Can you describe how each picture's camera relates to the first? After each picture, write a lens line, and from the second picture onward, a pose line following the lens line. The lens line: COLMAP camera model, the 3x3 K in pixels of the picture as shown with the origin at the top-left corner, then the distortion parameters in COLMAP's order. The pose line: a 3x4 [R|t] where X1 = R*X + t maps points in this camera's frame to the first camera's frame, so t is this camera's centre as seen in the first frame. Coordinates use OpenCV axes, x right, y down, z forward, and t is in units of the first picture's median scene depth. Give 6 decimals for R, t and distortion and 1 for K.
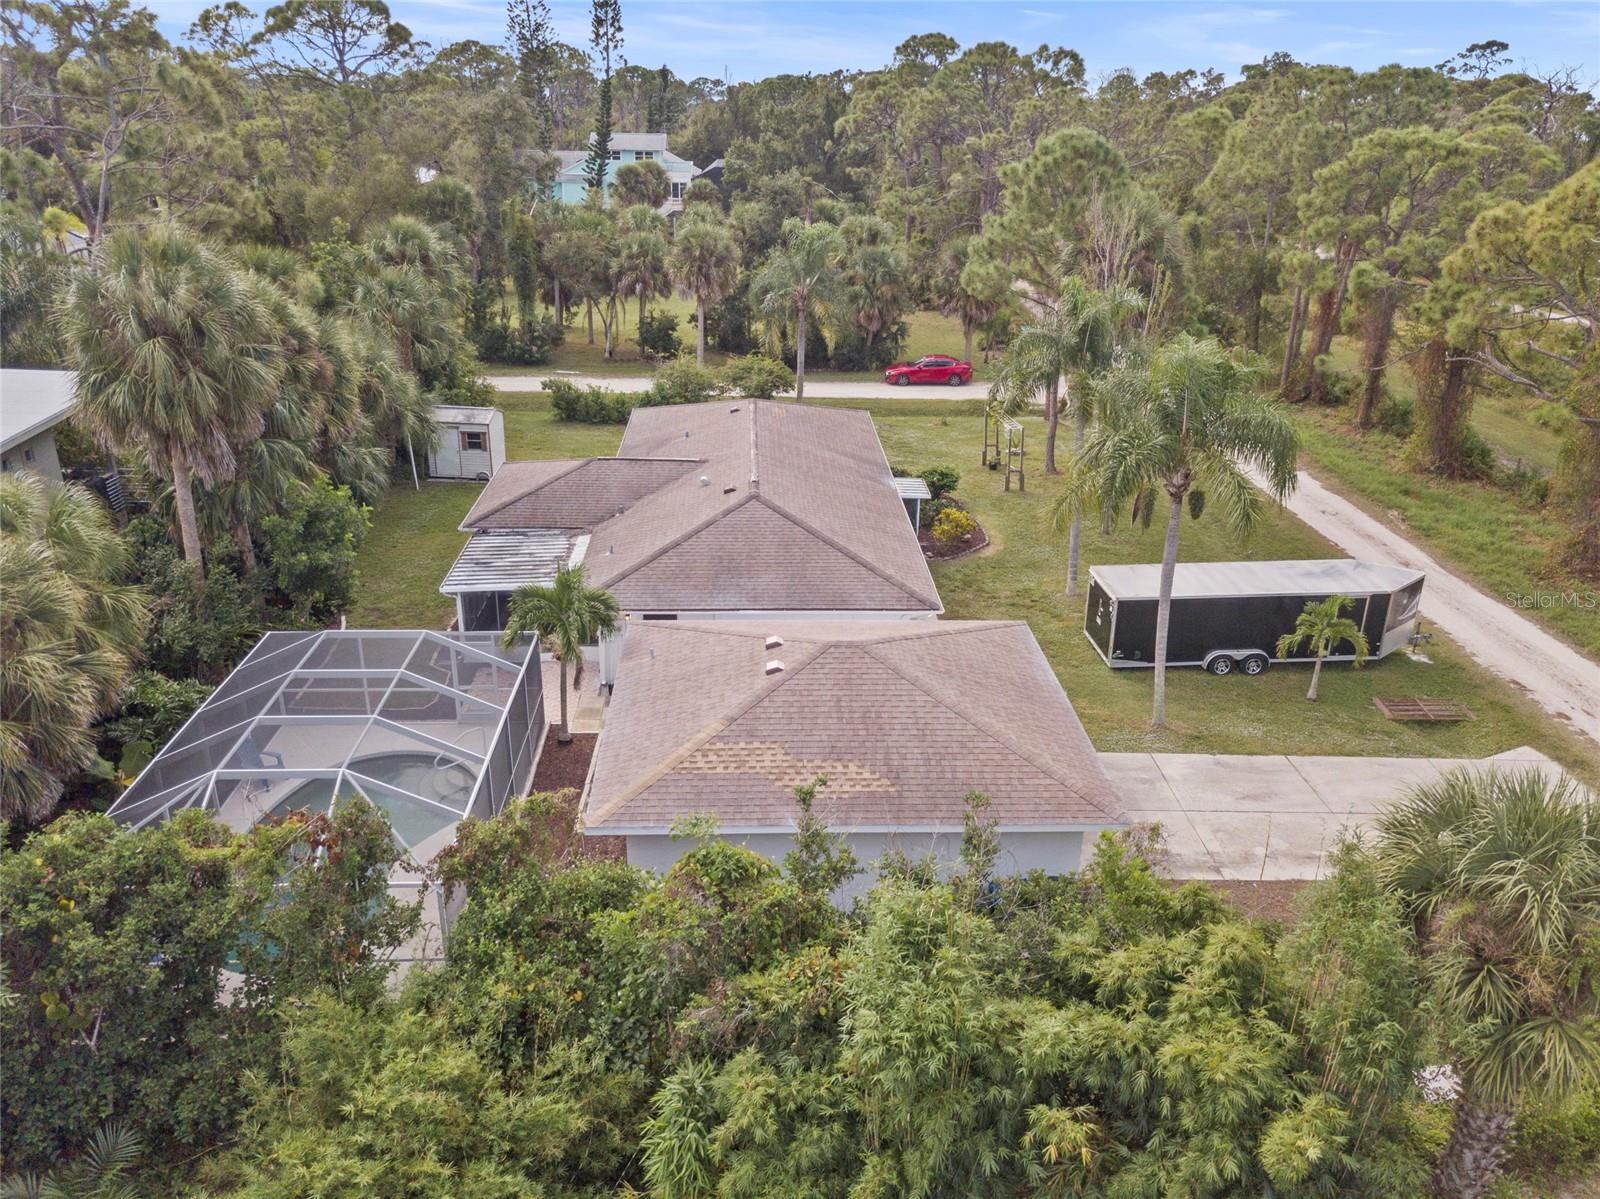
lens RADIAL K [[1212.2, 0, 800.0], [0, 1212.2, 599.5], [0, 0, 1]] dist [0.004912, -0.000693]
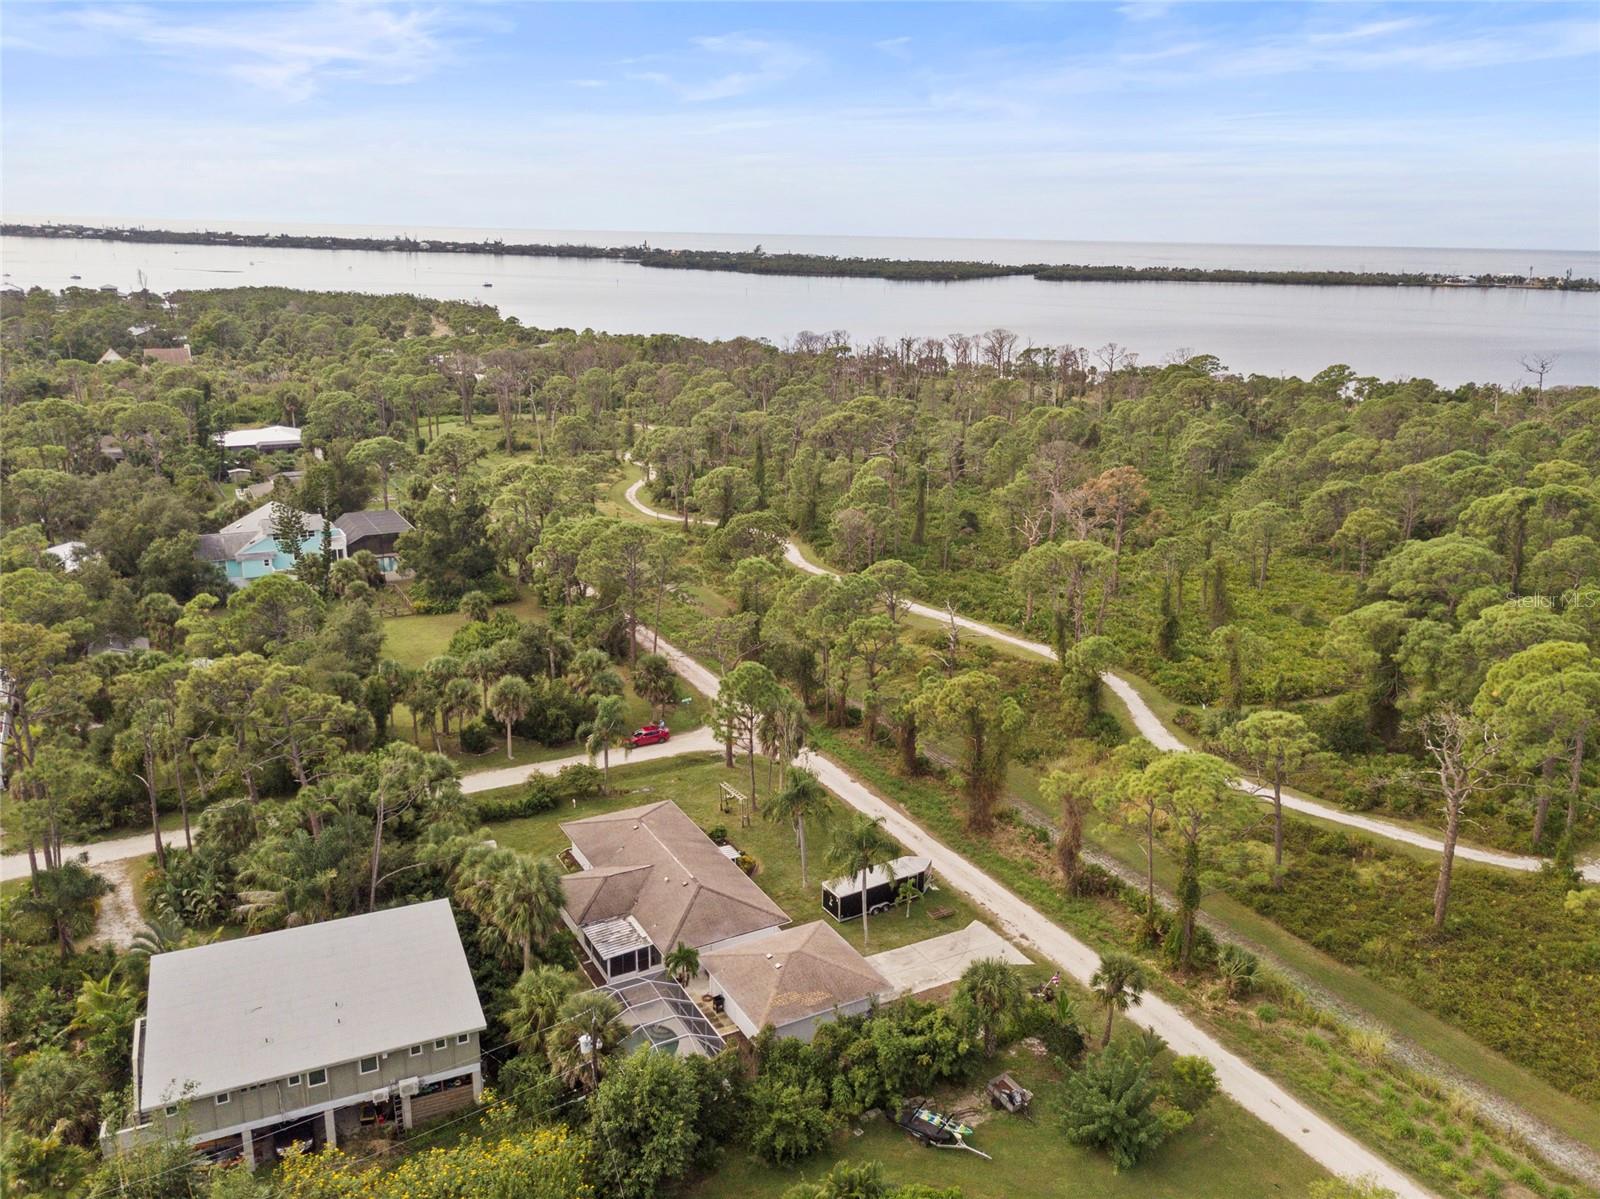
lens RADIAL K [[1212.2, 0, 800.0], [0, 1212.2, 599.5], [0, 0, 1]] dist [0.004912, -0.000693]
pose [[0.888631, -0.126712, 0.440771, -0.962006], [0.166650, 0.984595, -0.052930, -0.546278], [-0.427274, 0.120489, 0.896058, -1.525655]]
